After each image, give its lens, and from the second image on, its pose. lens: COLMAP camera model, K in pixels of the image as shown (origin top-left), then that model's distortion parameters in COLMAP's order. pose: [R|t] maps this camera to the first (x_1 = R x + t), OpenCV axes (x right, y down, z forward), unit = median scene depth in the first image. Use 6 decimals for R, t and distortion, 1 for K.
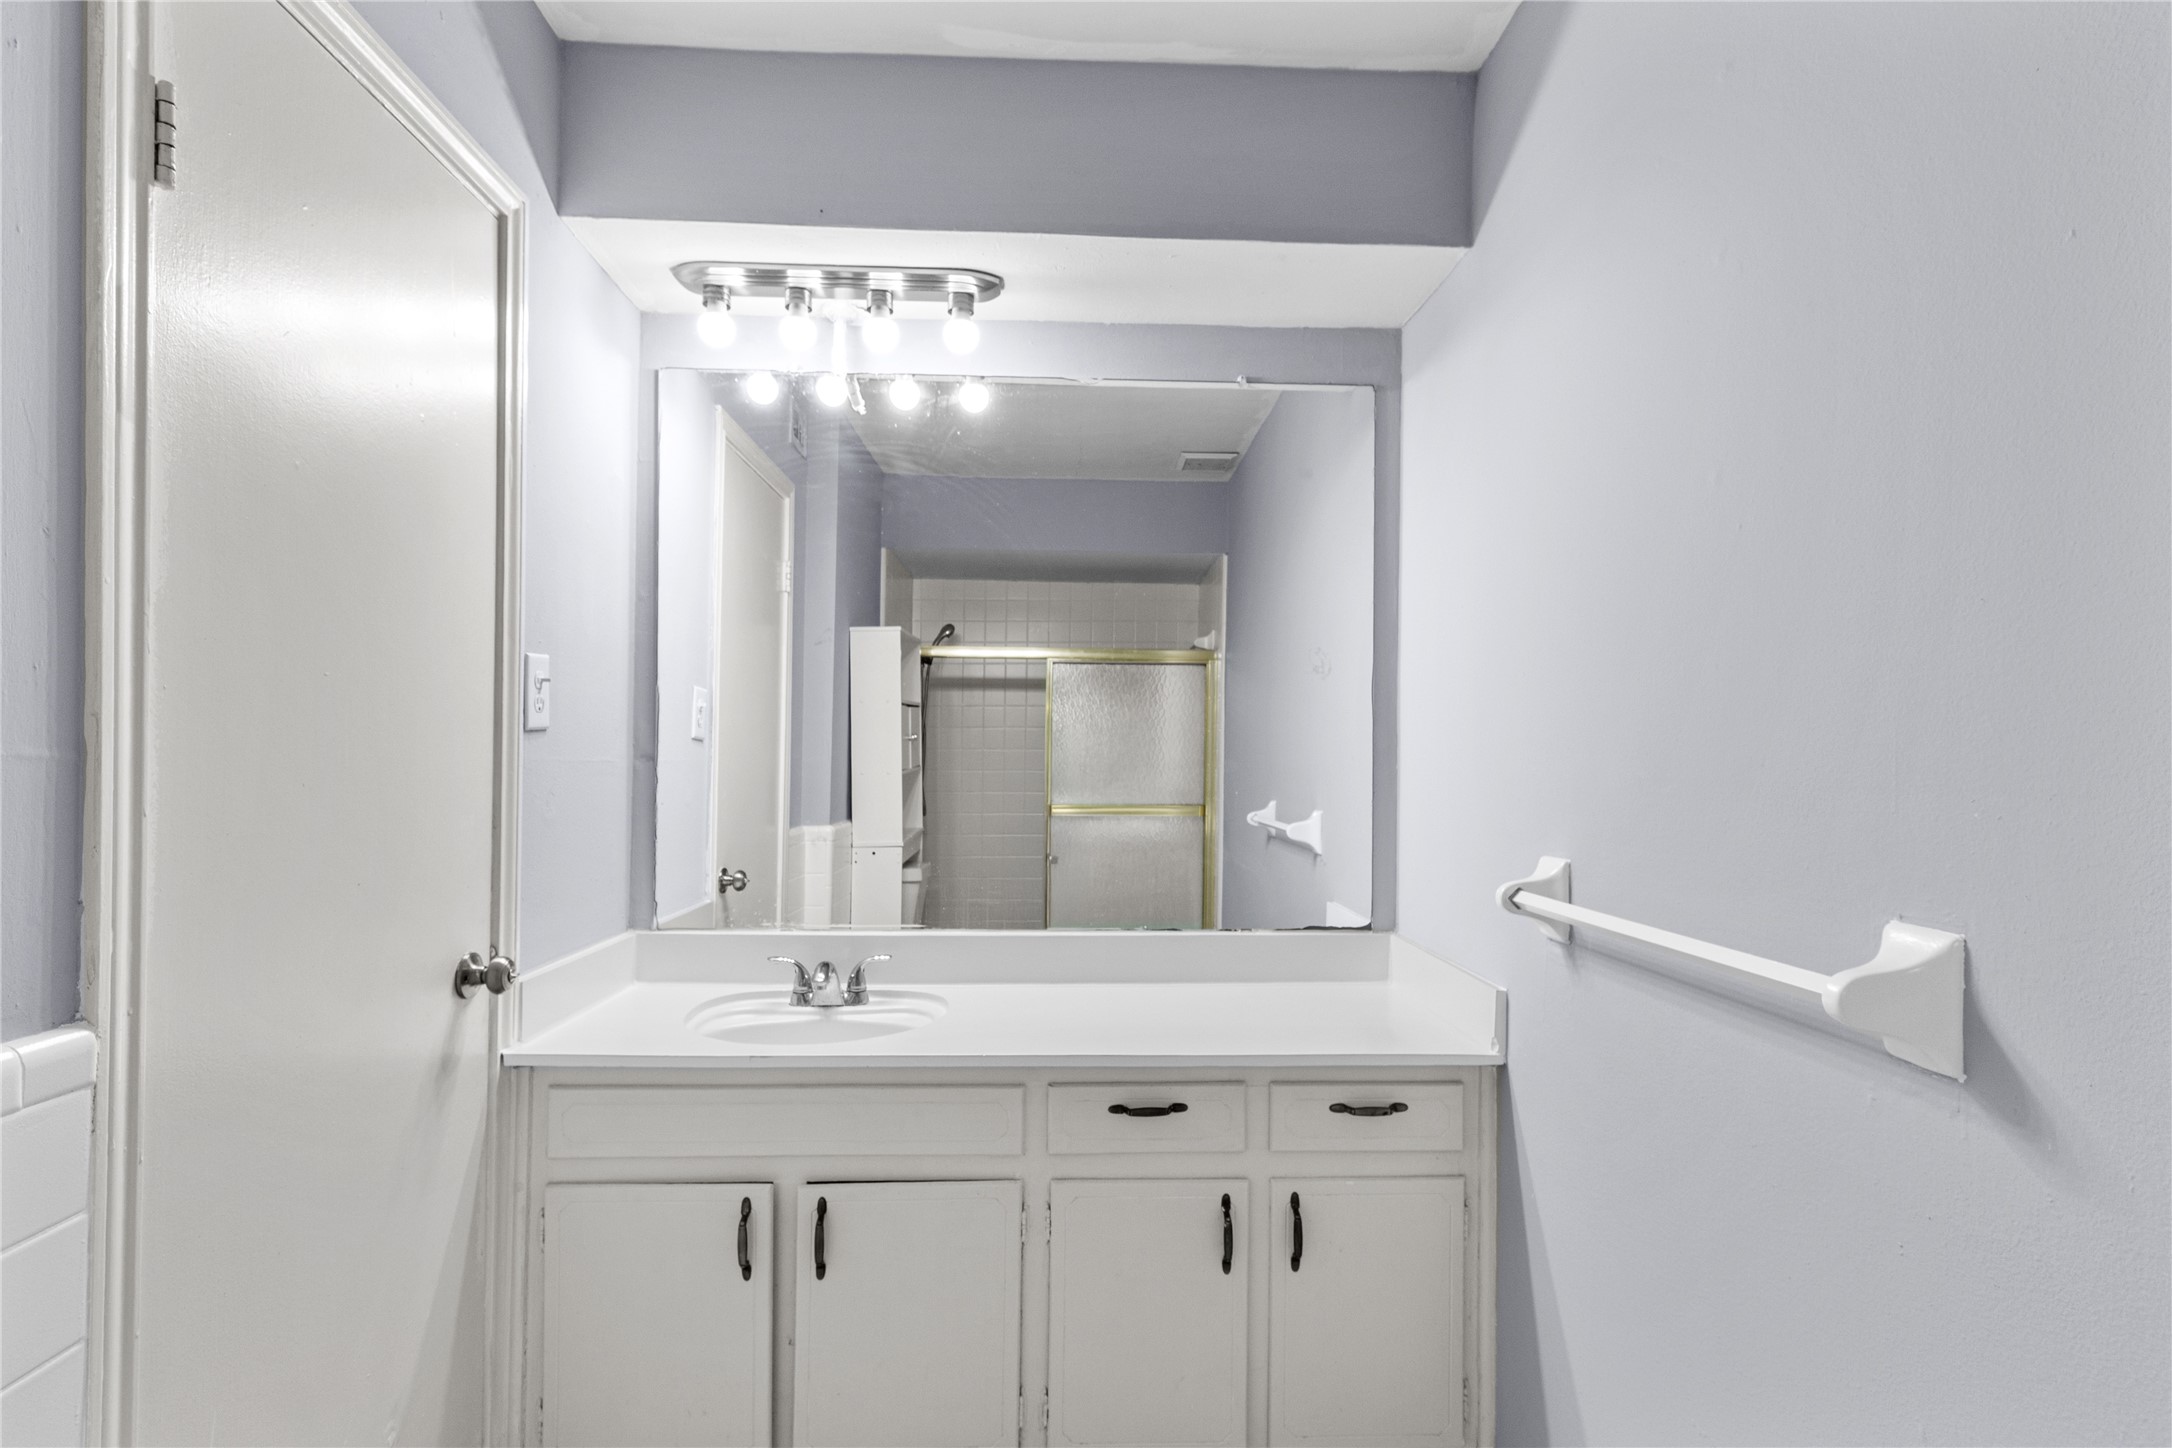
lens RADIAL K [[1045.4, 0, 1084.4], [0, 1045.4, 745.1], [0, 0, 1]] dist [0.003713, 0.000675]
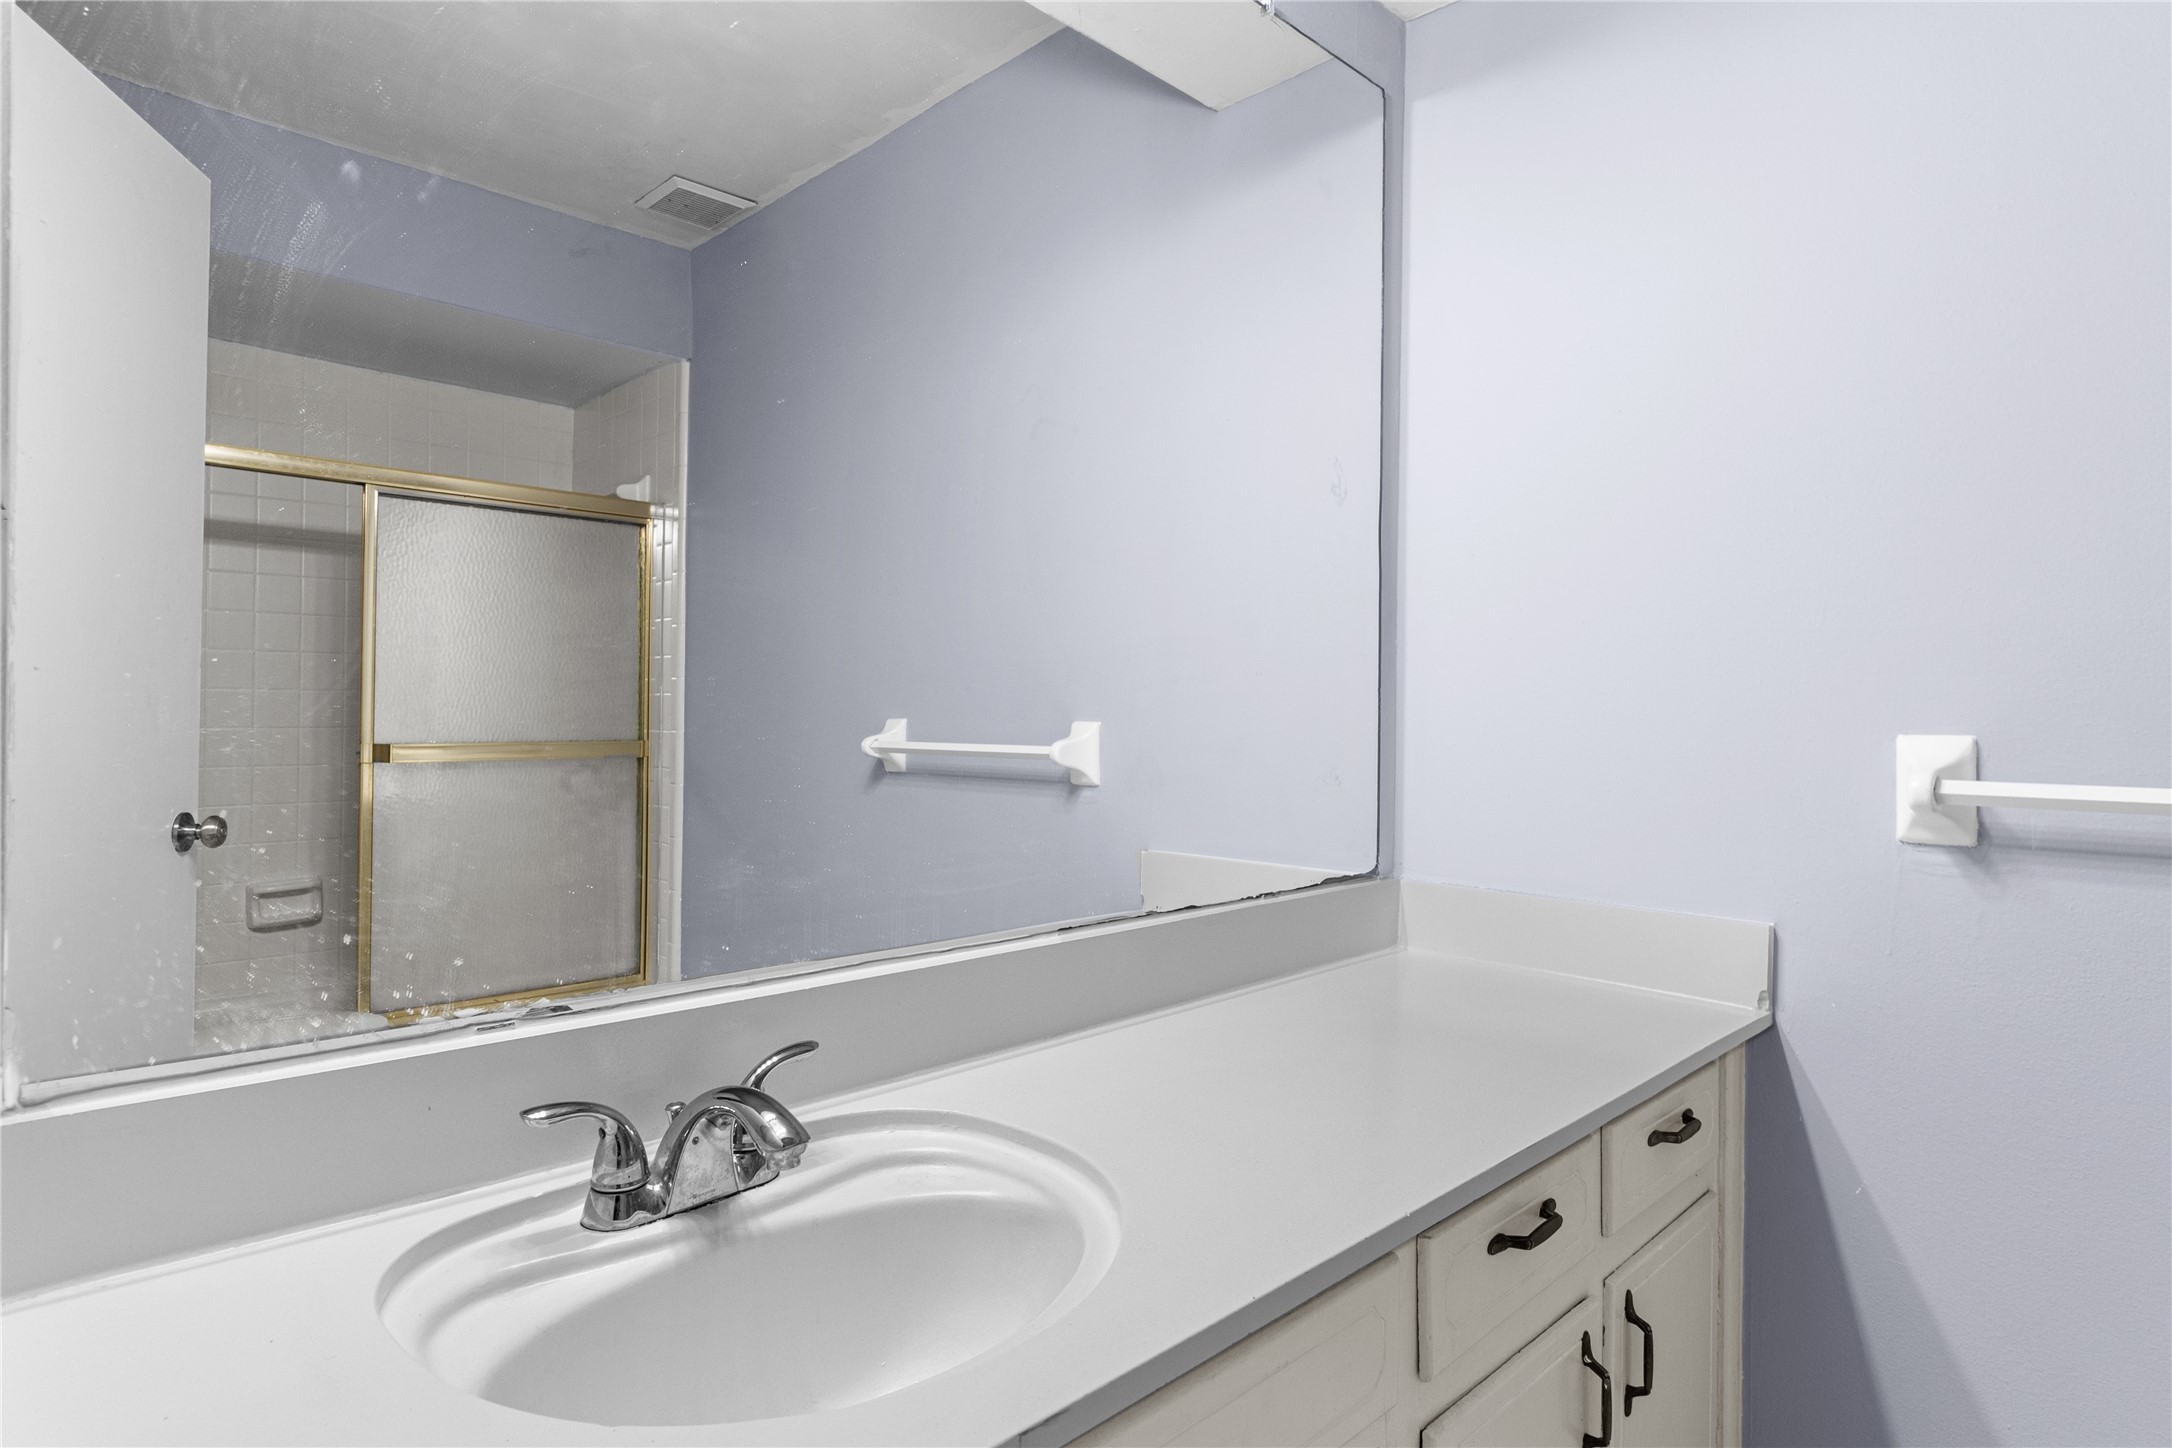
lens RADIAL K [[1203.5, 0, 1085.4], [0, 1203.5, 708.9], [0, 0, 1]] dist [-0.019251, -0.000644]
pose [[0.735341, 0.000818, 0.677696, -0.432108], [-0.010676, 0.999889, 0.010377, 0.064319], [-0.677613, -0.014866, 0.735269, 0.585635]]
